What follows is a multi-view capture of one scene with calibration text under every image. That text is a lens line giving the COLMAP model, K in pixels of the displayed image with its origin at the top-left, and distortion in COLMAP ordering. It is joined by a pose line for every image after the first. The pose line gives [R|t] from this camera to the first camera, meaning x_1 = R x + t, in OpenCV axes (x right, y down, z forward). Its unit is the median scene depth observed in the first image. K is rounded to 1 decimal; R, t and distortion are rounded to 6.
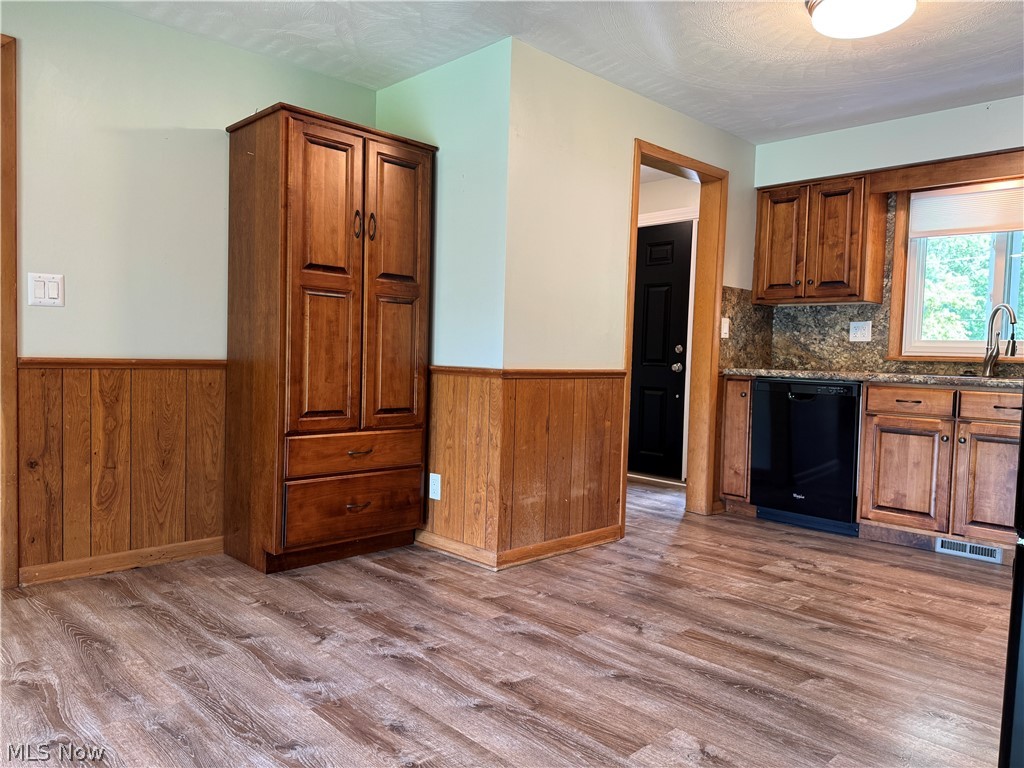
lens RADIAL K [[729.9, 0, 510.1], [0, 729.9, 386.2], [0, 0, 1]] dist [0.050047, -0.034174]
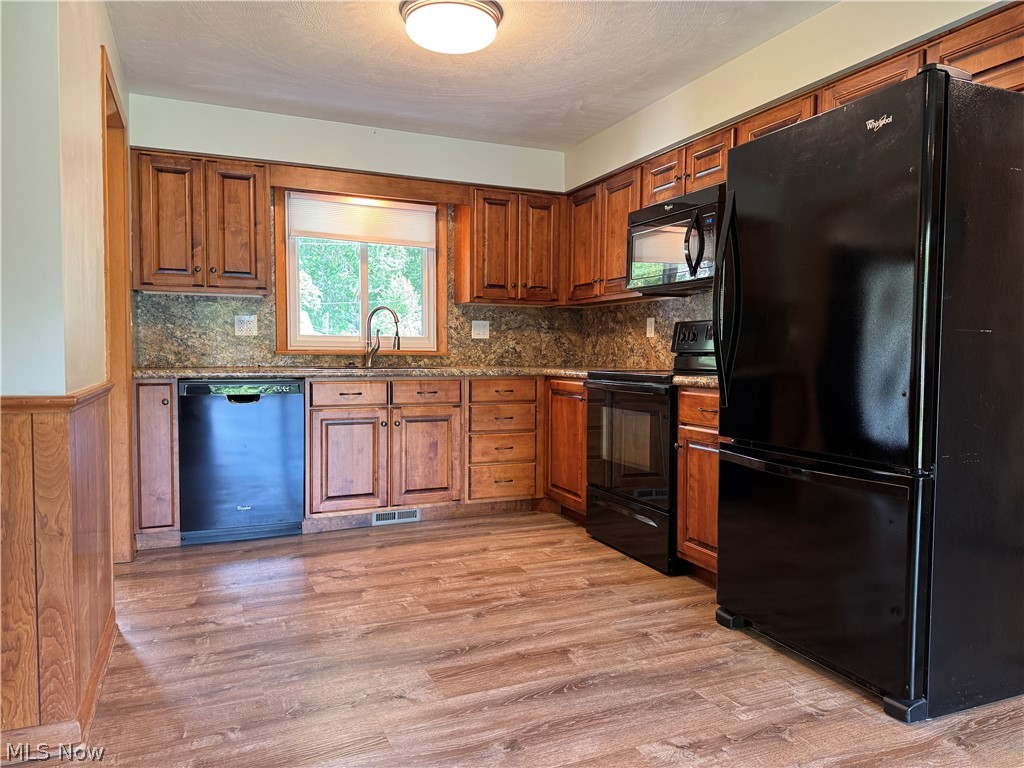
lens RADIAL K [[729.9, 0, 510.7], [0, 729.9, 386.7], [0, 0, 1]] dist [0.050047, -0.034174]
pose [[0.349722, -0.076301, 0.933741, -0.399545], [0.049899, 0.996780, 0.062763, -0.048815], [-0.935524, 0.024643, 0.352404, 0.443606]]
